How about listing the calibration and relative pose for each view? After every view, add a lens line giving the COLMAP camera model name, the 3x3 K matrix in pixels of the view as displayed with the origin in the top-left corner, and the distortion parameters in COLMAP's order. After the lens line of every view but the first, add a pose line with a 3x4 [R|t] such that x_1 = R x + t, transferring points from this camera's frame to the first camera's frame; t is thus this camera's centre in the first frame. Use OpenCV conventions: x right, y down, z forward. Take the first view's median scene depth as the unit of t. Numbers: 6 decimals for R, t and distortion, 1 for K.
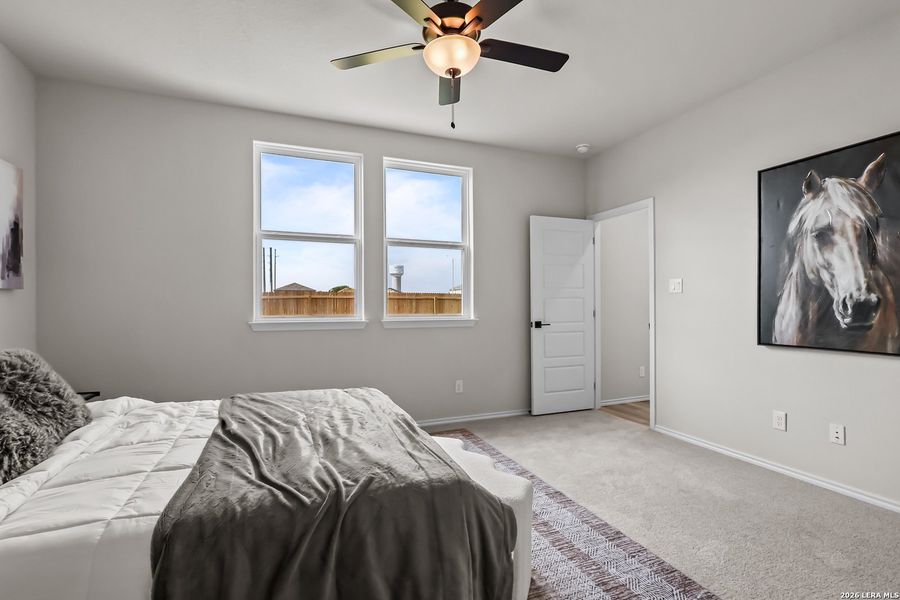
lens RADIAL K [[416.5, 0, 447.8], [0, 416.5, 302.8], [0, 0, 1]] dist [-0.001580, -0.001530]
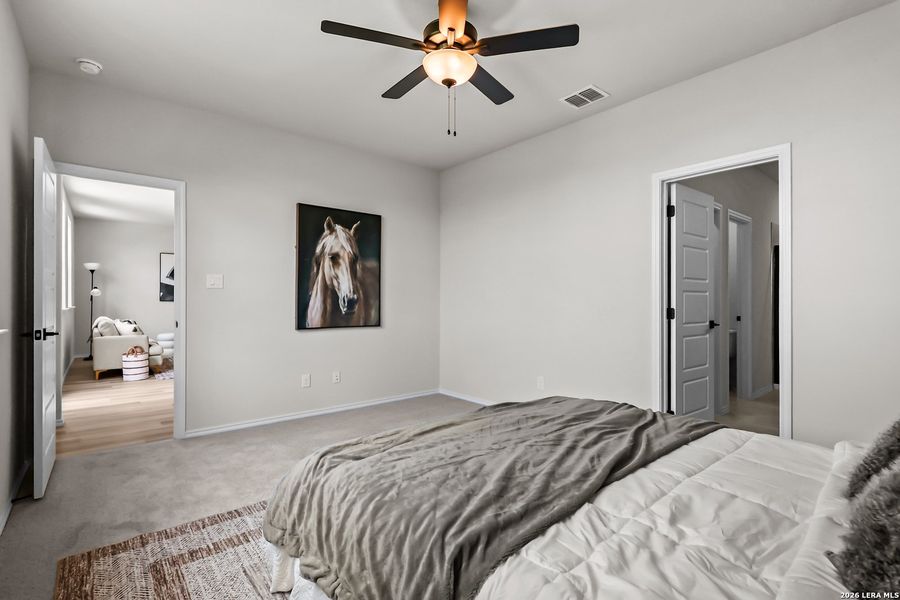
lens RADIAL K [[416.5, 0, 448.5], [0, 416.5, 301.2], [0, 0, 1]] dist [-0.001580, -0.001530]
pose [[-0.306276, 0.003617, 0.951936, -0.811908], [-0.003614, 0.999981, -0.004962, 0.013978], [-0.951936, -0.004960, -0.306257, 1.083445]]
